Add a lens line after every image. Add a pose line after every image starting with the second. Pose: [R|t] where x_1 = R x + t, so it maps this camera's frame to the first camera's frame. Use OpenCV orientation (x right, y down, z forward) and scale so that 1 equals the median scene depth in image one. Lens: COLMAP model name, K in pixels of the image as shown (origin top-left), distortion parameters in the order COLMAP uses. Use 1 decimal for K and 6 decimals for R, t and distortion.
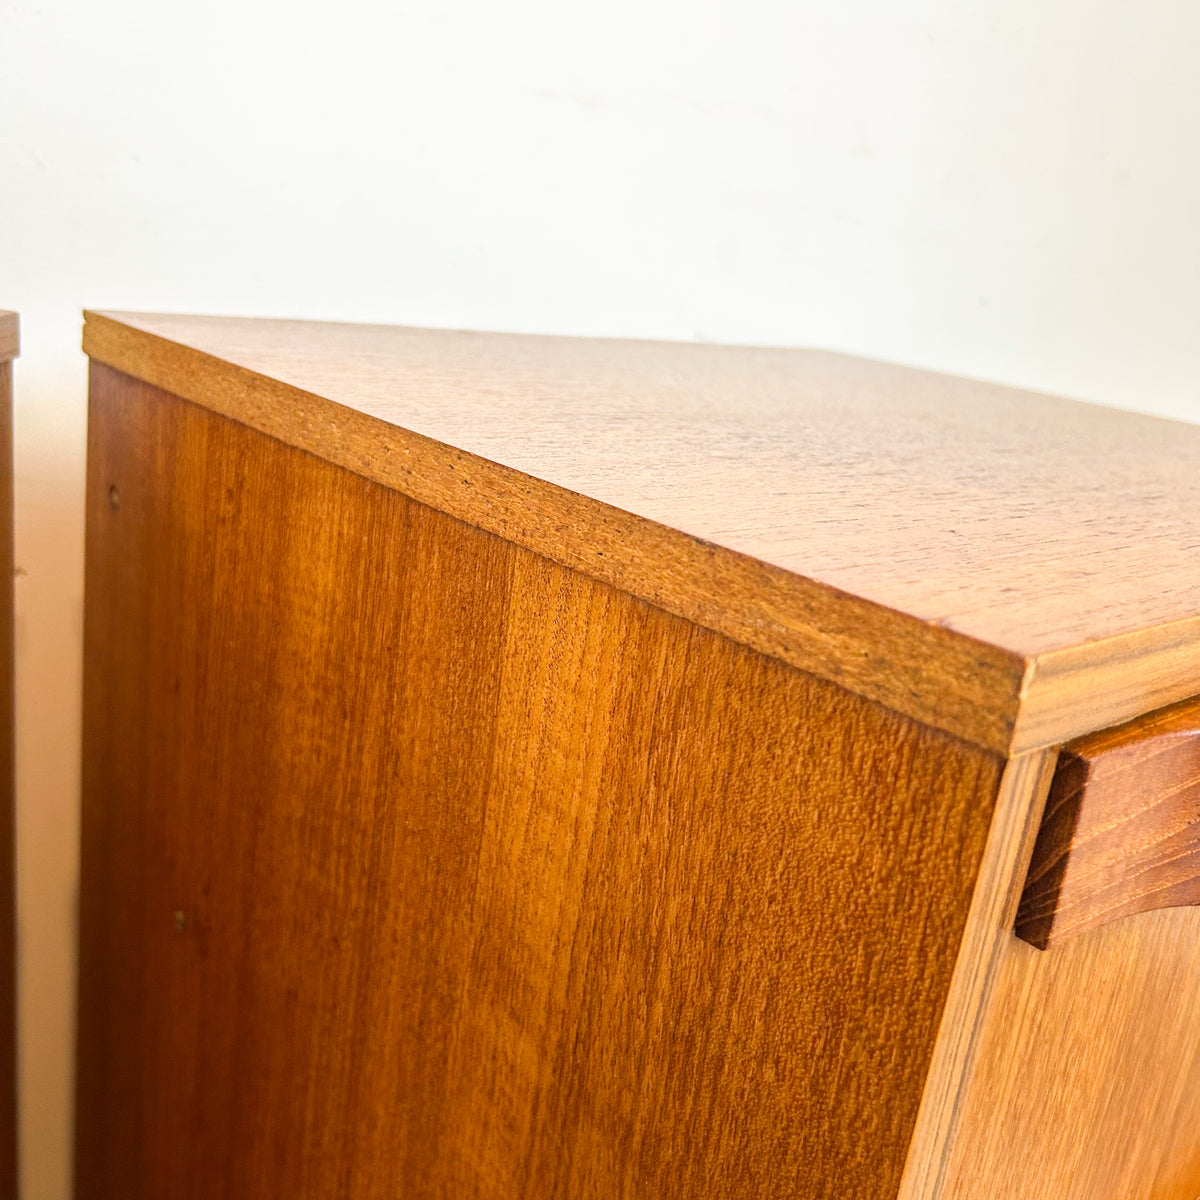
lens RADIAL K [[1246.9, 0, 590.5], [0, 1246.9, 596.2], [0, 0, 1]] dist [0.118710, -0.345139]
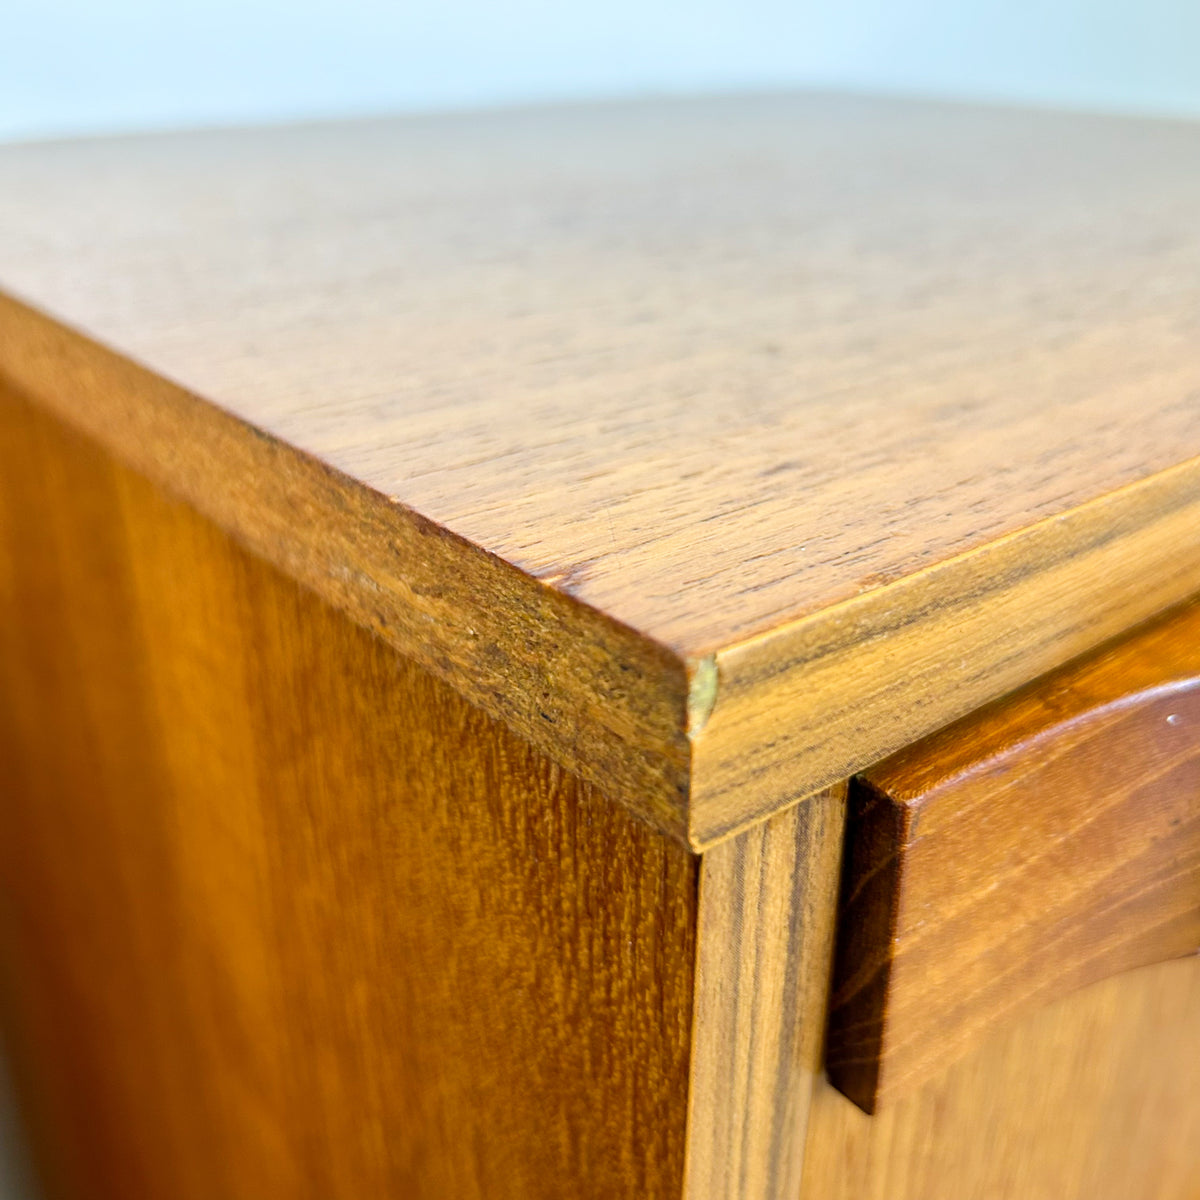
lens RADIAL K [[1244.4, 0, 600.0], [0, 1244.4, 600.0], [0, 0, 1]] dist [0.173518, -0.683568]
pose [[0.990360, -0.096405, -0.099462, 0.326251], [0.110693, 0.982486, 0.149897, -0.041616], [0.083269, -0.159462, 0.983686, 0.490093]]
